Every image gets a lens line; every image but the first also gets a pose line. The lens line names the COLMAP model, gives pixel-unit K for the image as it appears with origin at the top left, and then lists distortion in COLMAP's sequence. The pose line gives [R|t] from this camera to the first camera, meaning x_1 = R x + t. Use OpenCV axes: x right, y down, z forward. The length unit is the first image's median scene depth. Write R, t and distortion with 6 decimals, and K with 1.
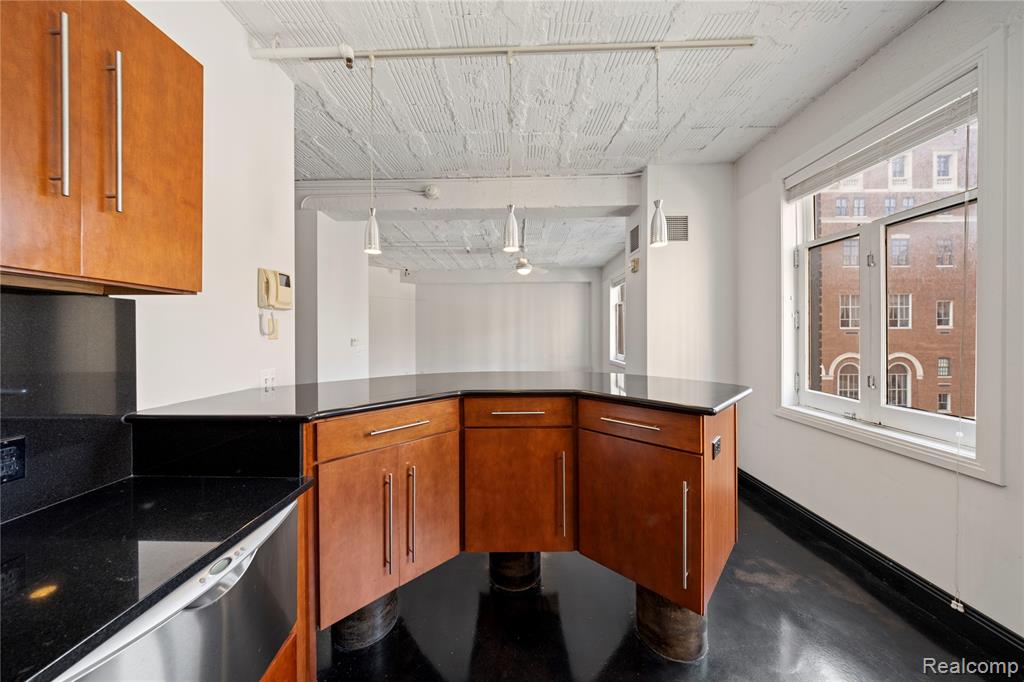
lens RADIAL K [[332.9, 0, 509.8], [0, 332.9, 335.1], [0, 0, 1]] dist [-0.000462, -0.000028]
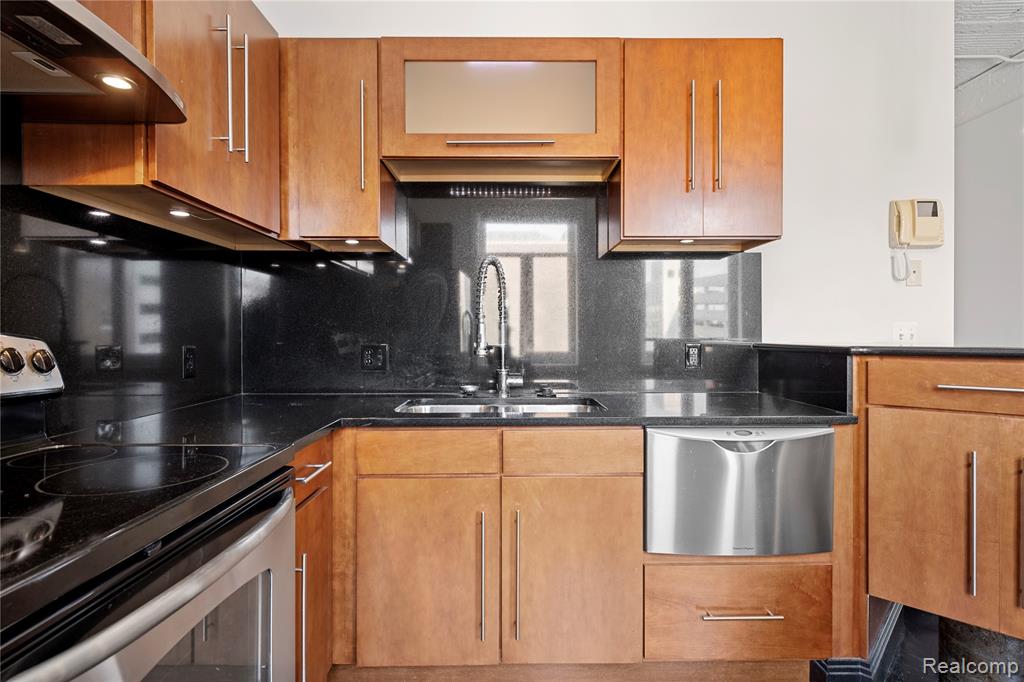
lens RADIAL K [[507.2, 0, 515.4], [0, 507.2, 334.2], [0, 0, 1]] dist [0.001406, 0.000203]
pose [[0.032998, 0.008164, -0.999422, 0.588221], [0.002570, 0.999963, 0.008253, 0.143327], [0.999452, -0.002841, 0.032976, 0.009903]]
